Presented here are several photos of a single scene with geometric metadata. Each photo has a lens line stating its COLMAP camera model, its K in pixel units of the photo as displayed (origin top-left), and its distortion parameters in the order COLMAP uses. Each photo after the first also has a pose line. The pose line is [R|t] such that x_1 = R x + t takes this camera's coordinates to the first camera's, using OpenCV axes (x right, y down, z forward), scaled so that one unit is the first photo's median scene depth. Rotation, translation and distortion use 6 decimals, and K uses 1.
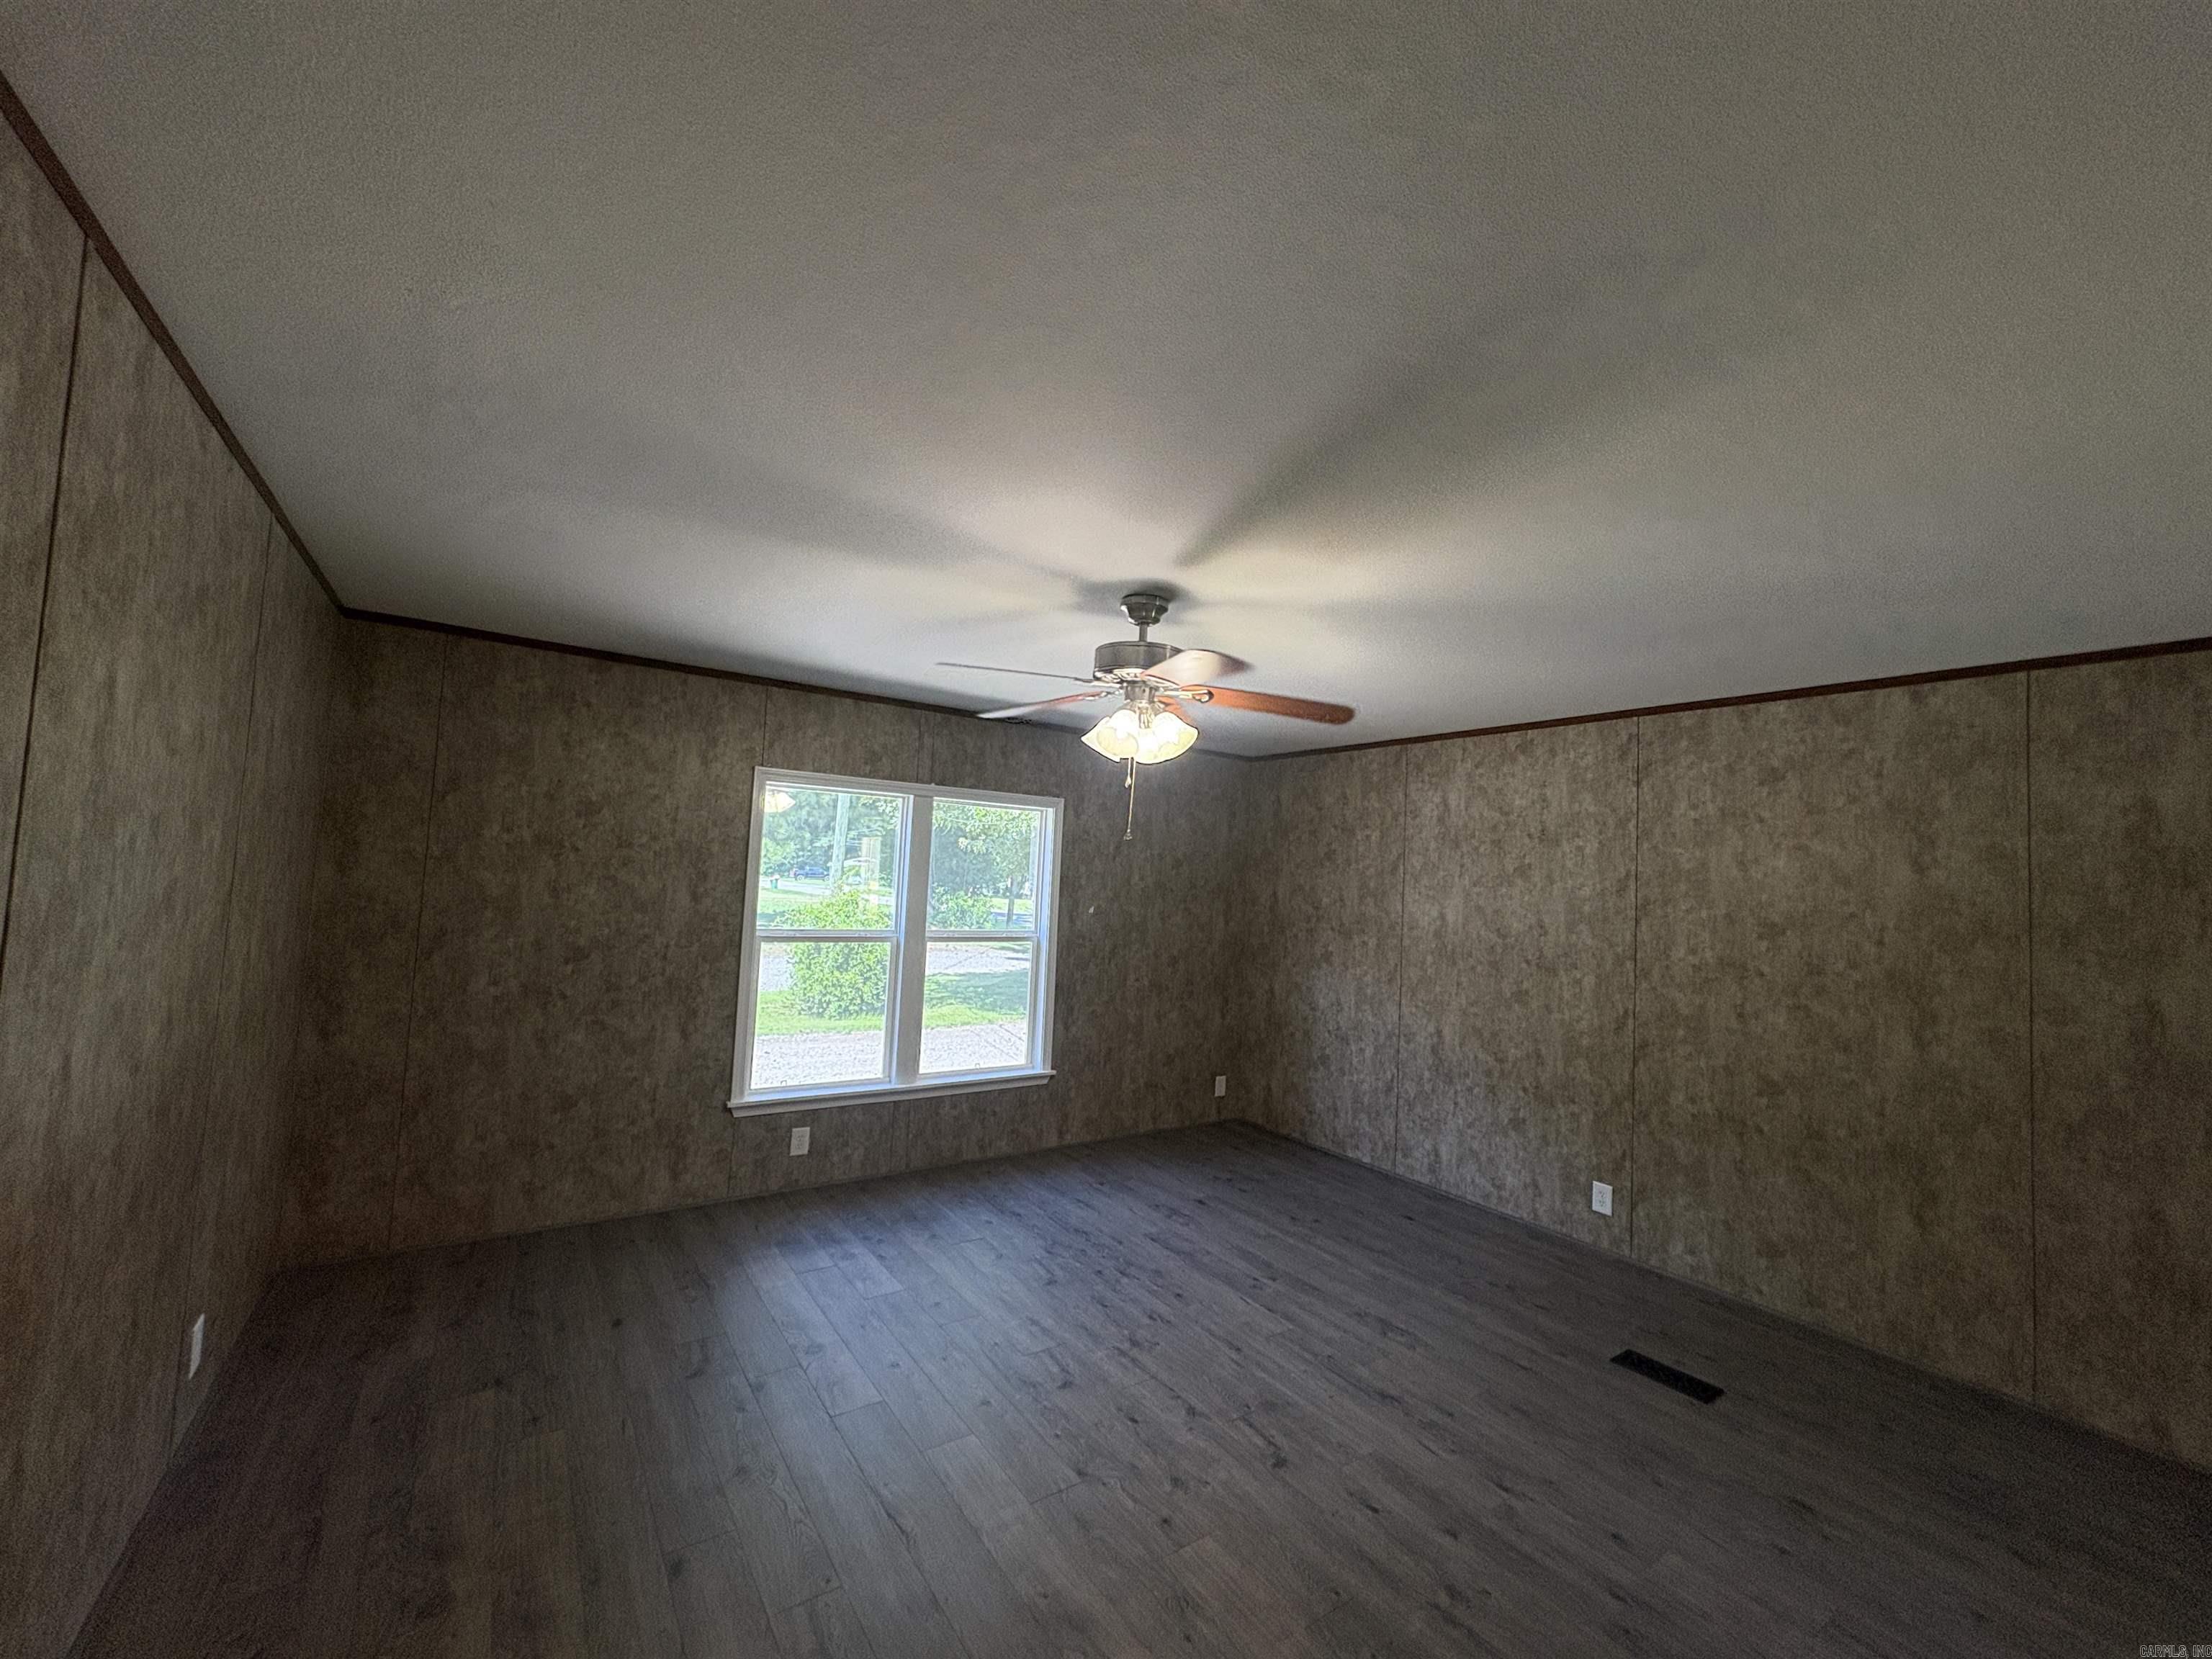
lens RADIAL K [[873.5, 0, 1105.4], [0, 873.5, 831.9], [0, 0, 1]] dist [0.000550, 0.000249]
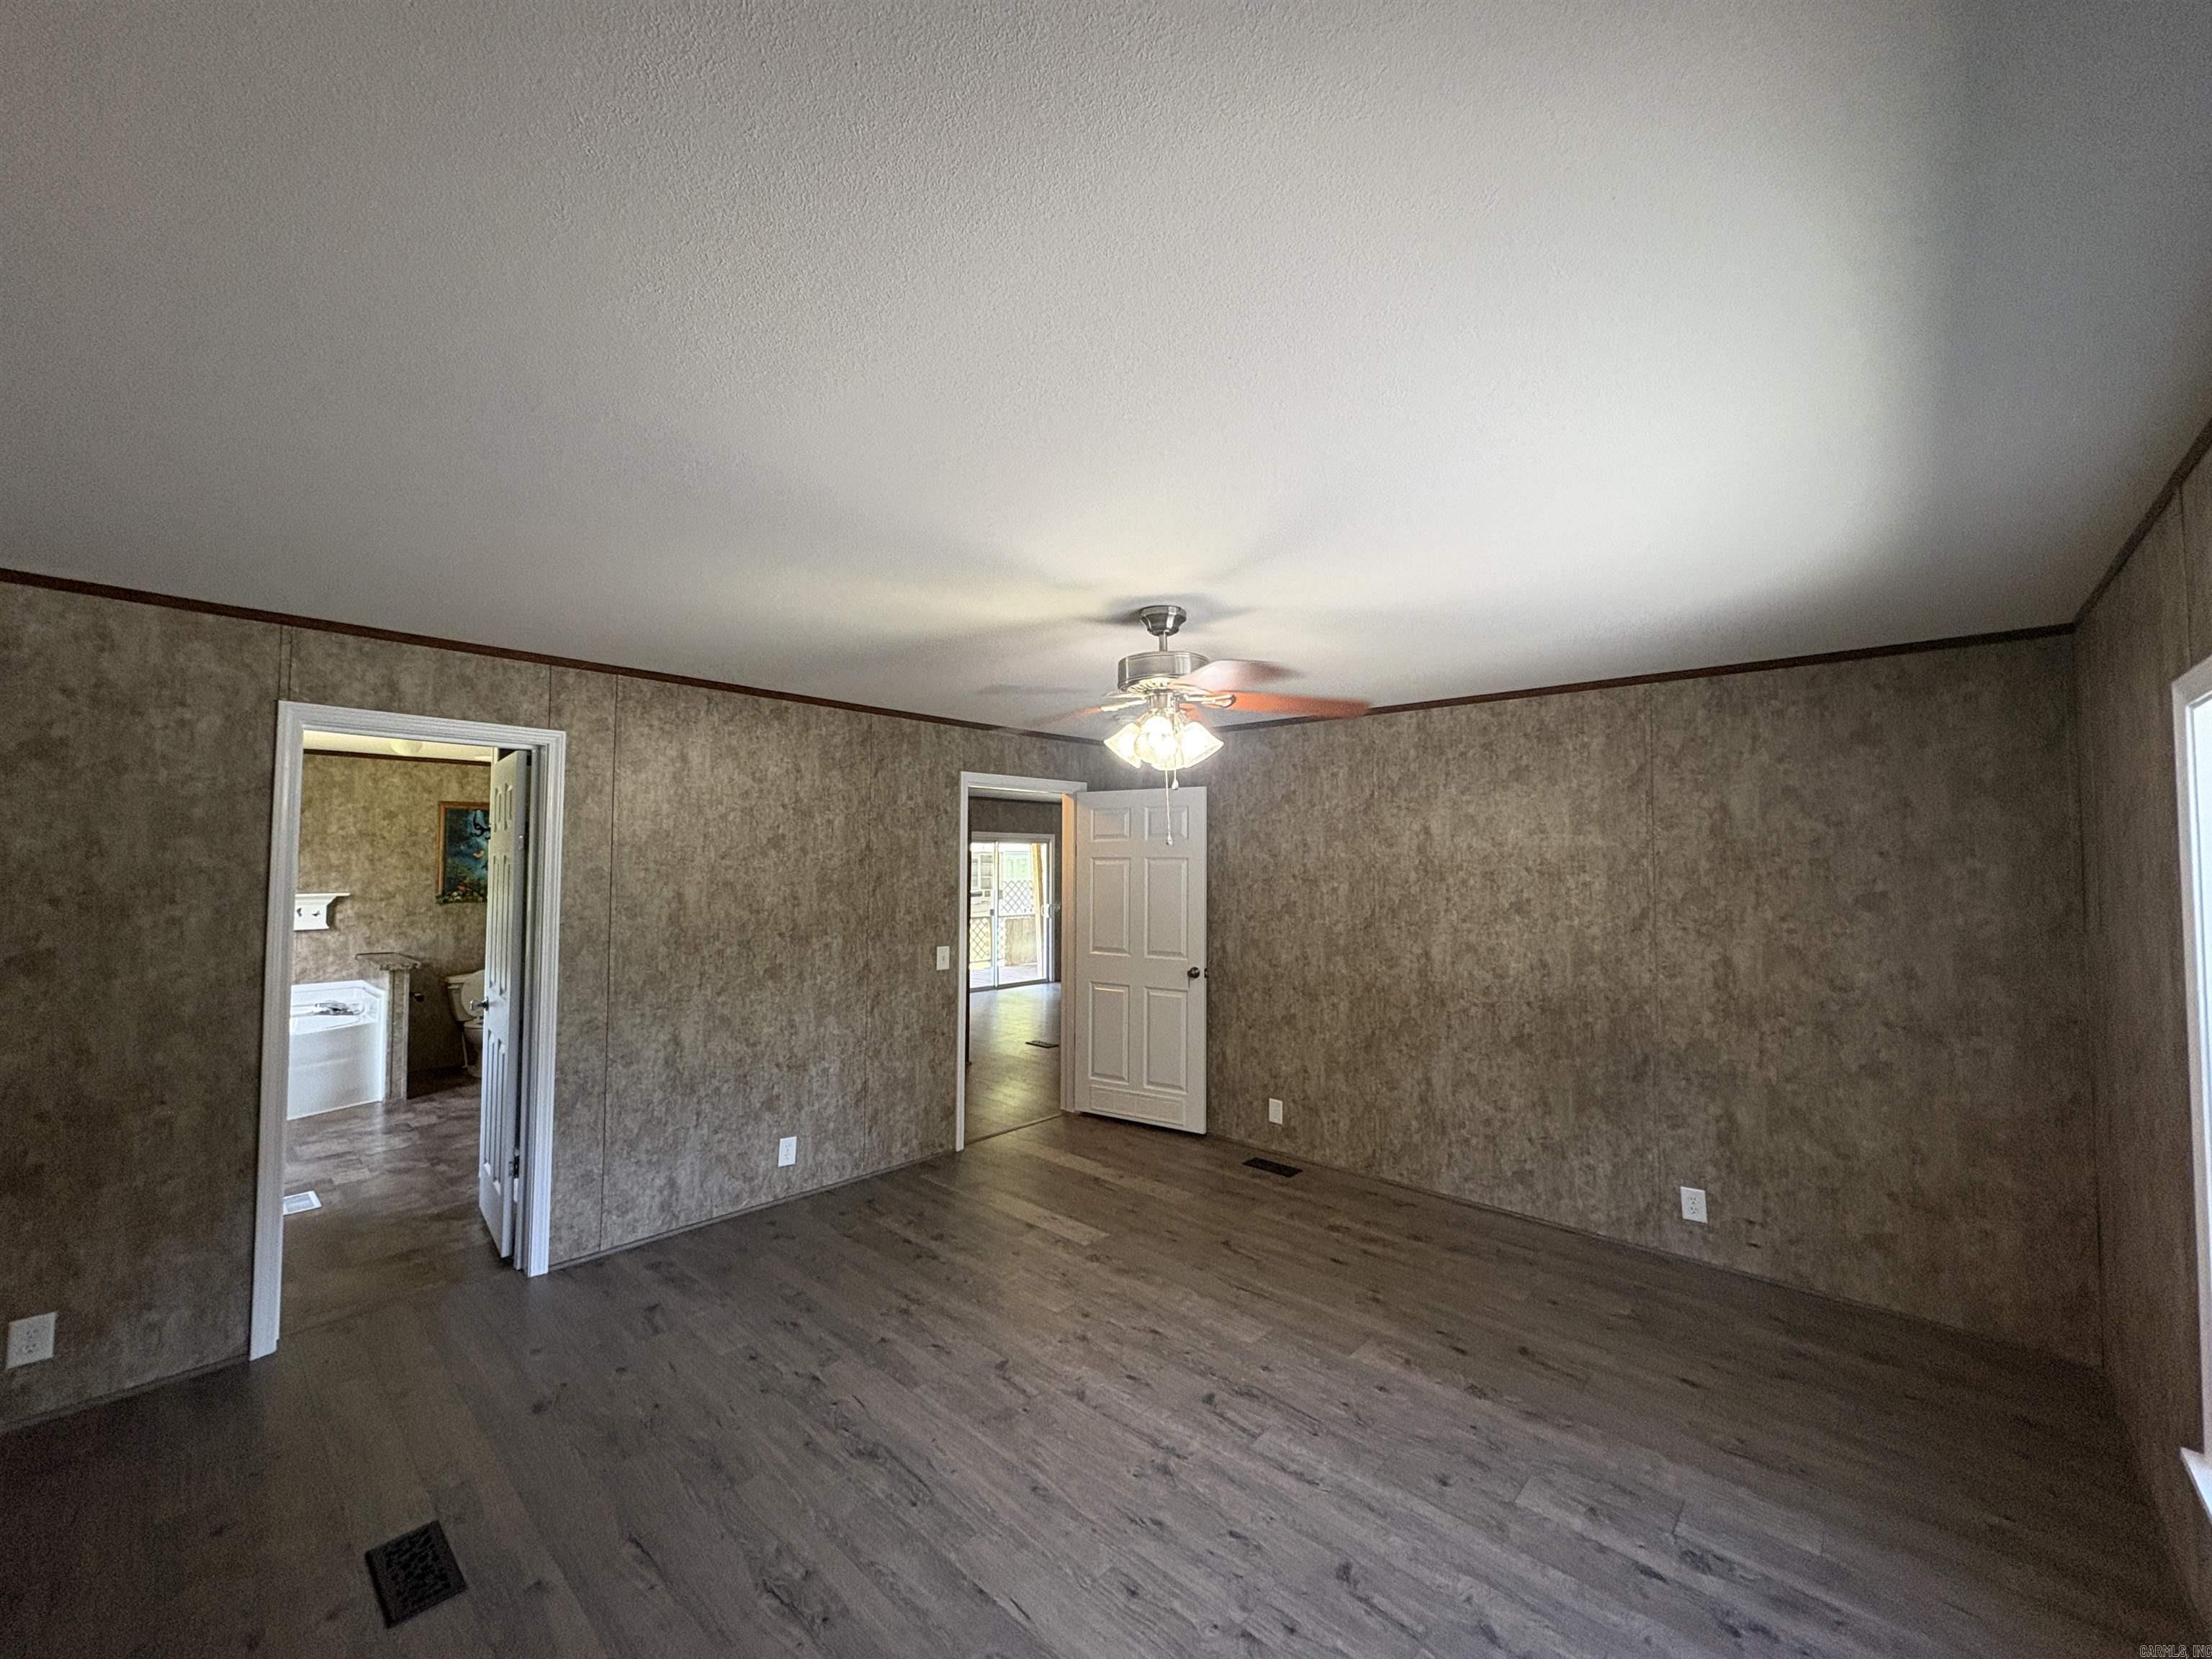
lens RADIAL K [[873.5, 0, 1105.4], [0, 873.5, 831.9], [0, 0, 1]] dist [0.000550, 0.000249]
pose [[-0.973993, -0.060143, -0.218451, 0.311644], [-0.040085, 0.994658, -0.095121, 0.091717], [0.223005, -0.083890, -0.971201, 1.917456]]
